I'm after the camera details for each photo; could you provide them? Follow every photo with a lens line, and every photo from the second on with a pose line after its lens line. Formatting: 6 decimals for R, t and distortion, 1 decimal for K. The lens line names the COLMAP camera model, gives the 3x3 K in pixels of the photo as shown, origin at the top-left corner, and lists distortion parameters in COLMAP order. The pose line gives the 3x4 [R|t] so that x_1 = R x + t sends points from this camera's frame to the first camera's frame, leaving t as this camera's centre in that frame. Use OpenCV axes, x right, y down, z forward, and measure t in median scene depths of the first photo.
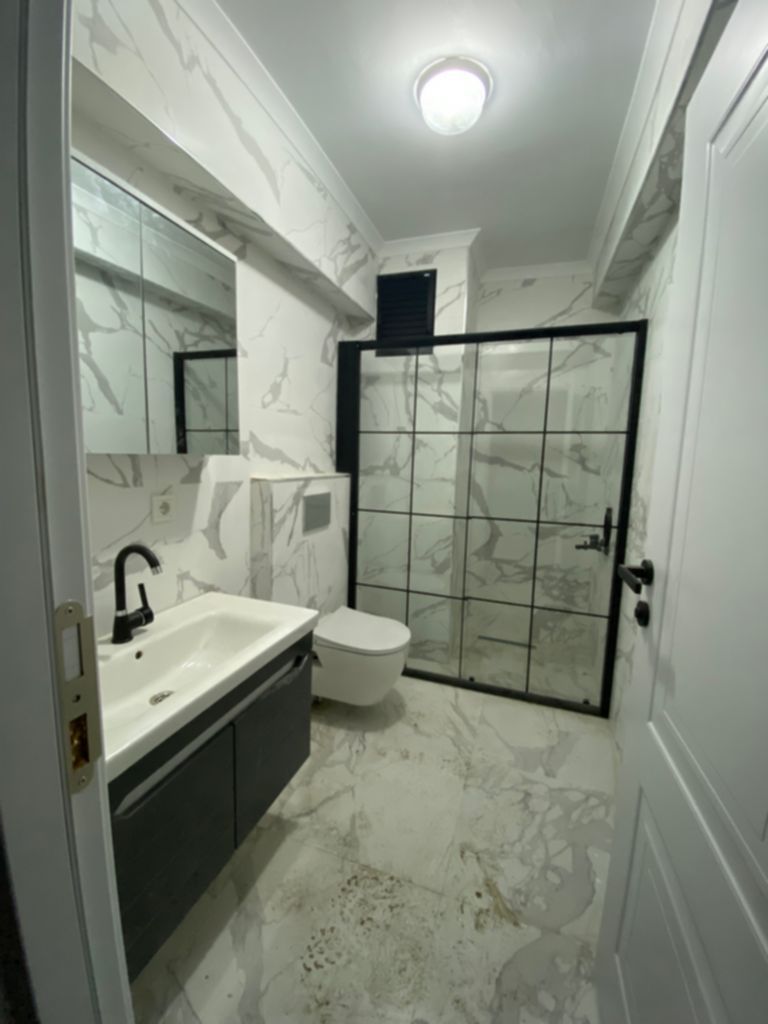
lens RADIAL K [[411.2, 0, 379.5], [0, 411.2, 505.4], [0, 0, 1]] dist [-0.024194, -0.001298]
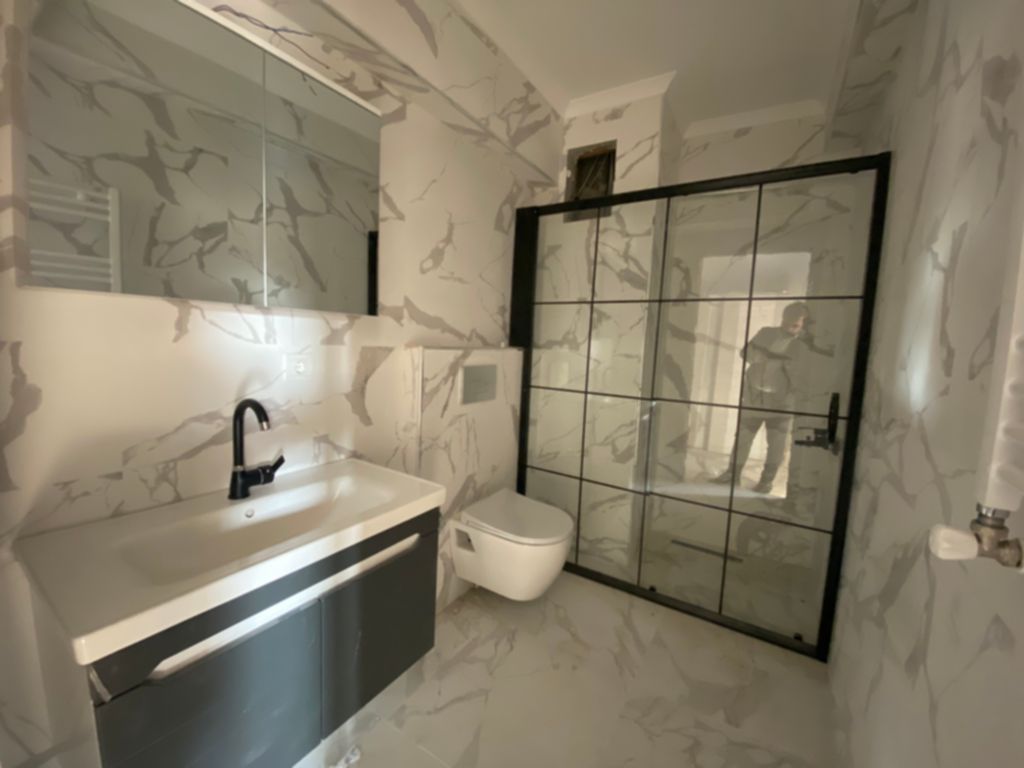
lens RADIAL K [[411.2, 0, 506.7], [0, 411.2, 383.4], [0, 0, 1]] dist [-0.024194, -0.001298]
pose [[0.974120, 0.033573, -0.223524, 0.114660], [-0.039850, 0.998926, -0.023631, 0.030489], [0.222491, 0.031927, 0.974412, 0.094109]]
